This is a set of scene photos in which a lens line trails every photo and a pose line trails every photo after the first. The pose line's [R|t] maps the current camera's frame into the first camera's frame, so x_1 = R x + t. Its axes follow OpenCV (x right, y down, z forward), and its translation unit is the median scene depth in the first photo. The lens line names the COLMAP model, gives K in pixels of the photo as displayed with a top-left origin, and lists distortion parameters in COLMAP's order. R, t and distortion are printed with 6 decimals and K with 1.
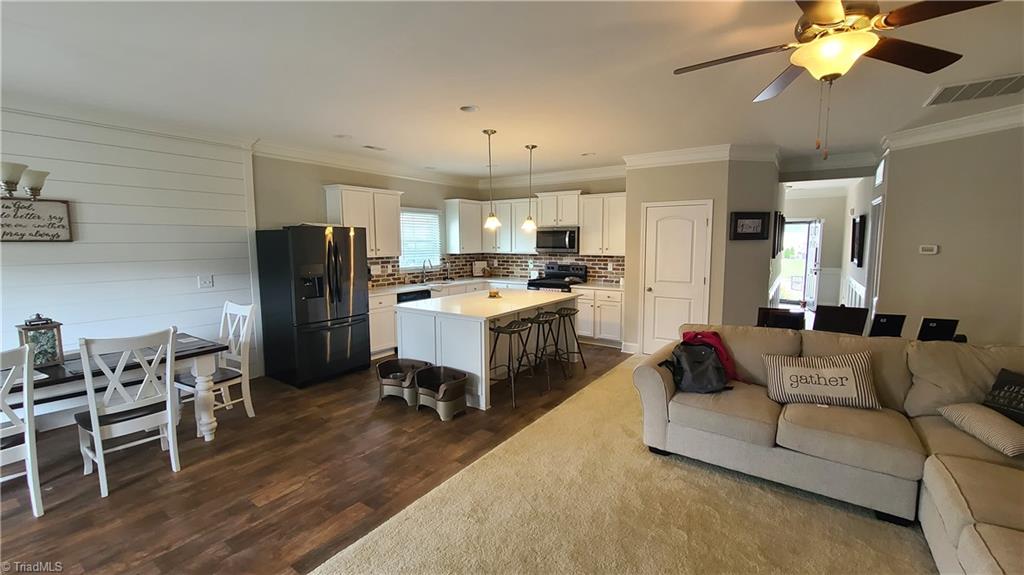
lens RADIAL K [[422.5, 0, 509.3], [0, 422.5, 283.4], [0, 0, 1]] dist [-0.001290, -0.000566]
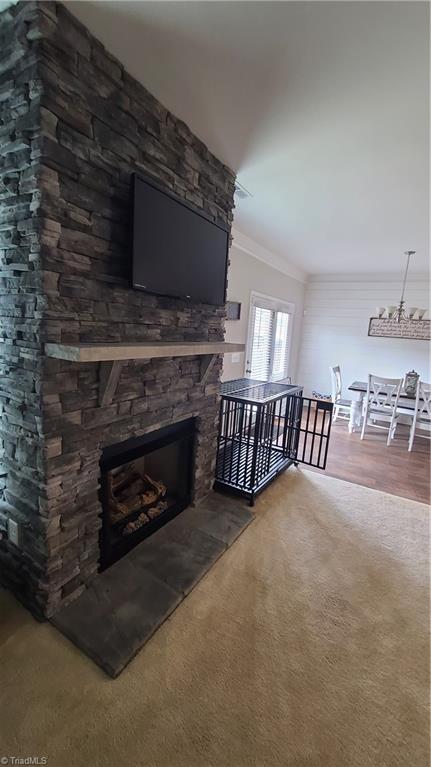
lens RADIAL K [[316.4, 0, 222.1], [0, 316.4, 384.7], [0, 0, 1]] dist [-0.001290, -0.000566]
pose [[0.074923, 0.184018, -0.980063, 0.322980], [-0.168560, 0.971020, 0.169434, 0.020434], [0.982840, 0.152505, 0.103769, -0.127936]]
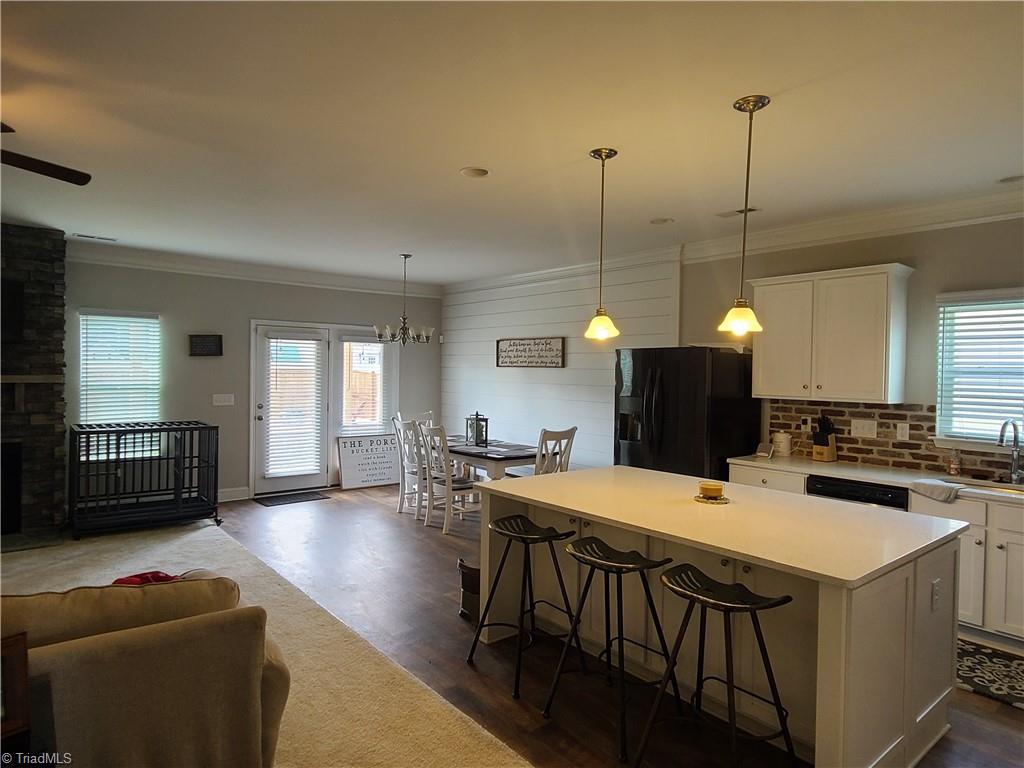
lens RADIAL K [[618.9, 0, 506.8], [0, 618.9, 380.4], [0, 0, 1]] dist [0.006483, 0.002753]
pose [[-0.274838, 0.012209, -0.961413, 0.655095], [-0.113488, 0.992518, 0.045046, -0.096359], [0.954769, 0.121489, -0.271396, 1.034133]]
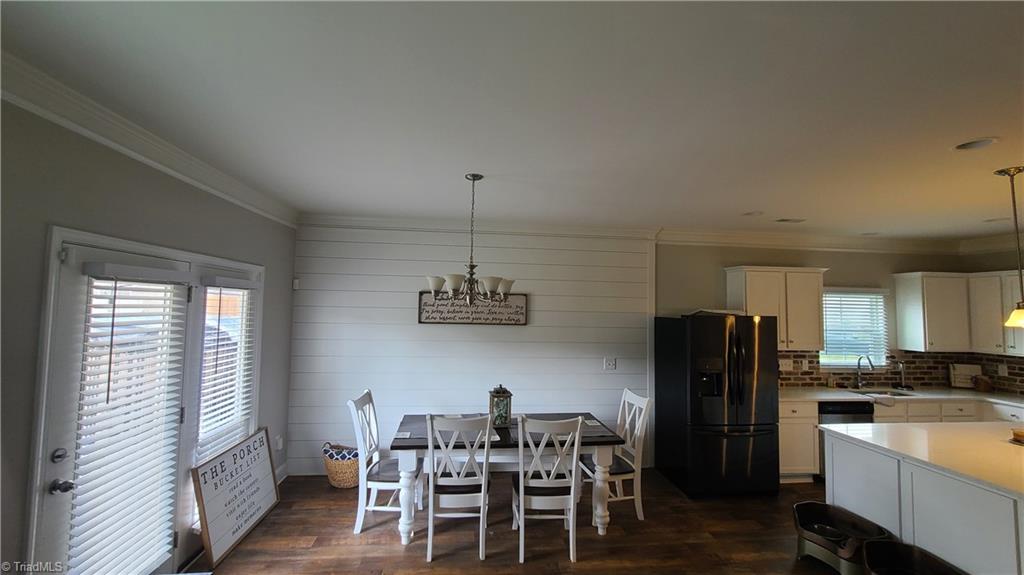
lens RADIAL K [[422.5, 0, 512.1], [0, 422.5, 283.5], [0, 0, 1]] dist [-0.001290, -0.000566]
pose [[0.658480, -0.028448, -0.752060, -0.063691], [-0.097657, 0.987607, -0.122863, -0.046729], [0.746235, 0.154347, 0.647541, 0.080355]]
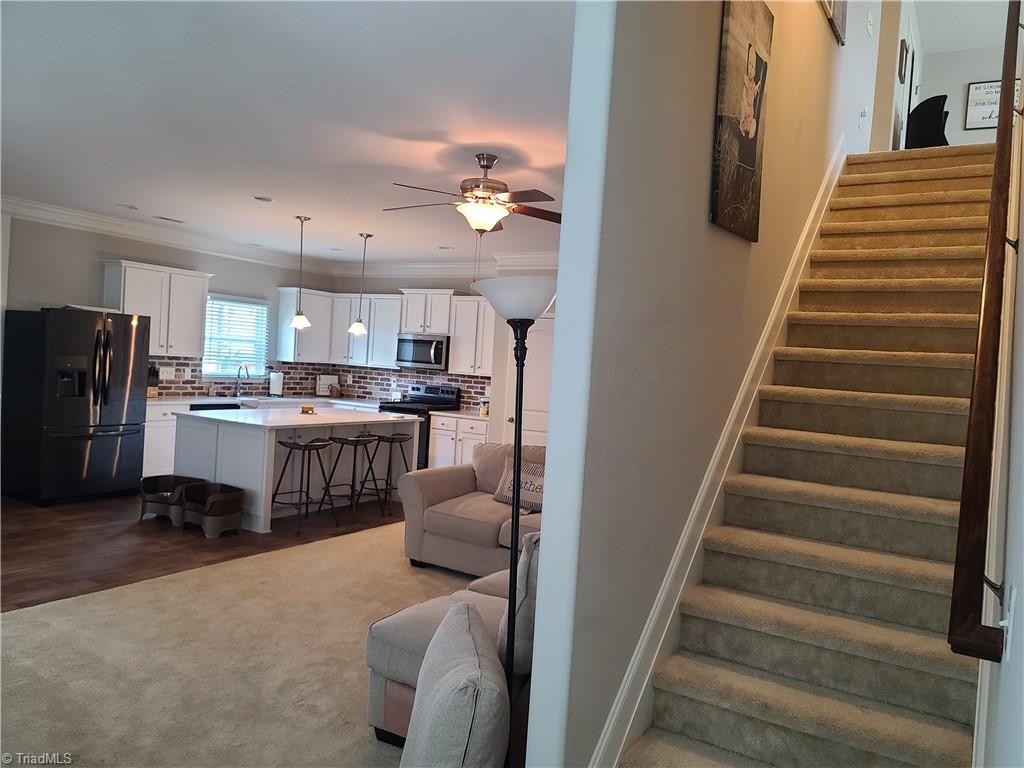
lens RADIAL K [[758.2, 0, 515.4], [0, 758.2, 385.7], [0, 0, 1]] dist [0.051797, -0.027214]
pose [[0.995865, 0.067054, 0.061287, 0.287953], [-0.062693, 0.995539, -0.070503, 0.062074], [-0.065742, 0.066370, 0.995627, -0.520367]]
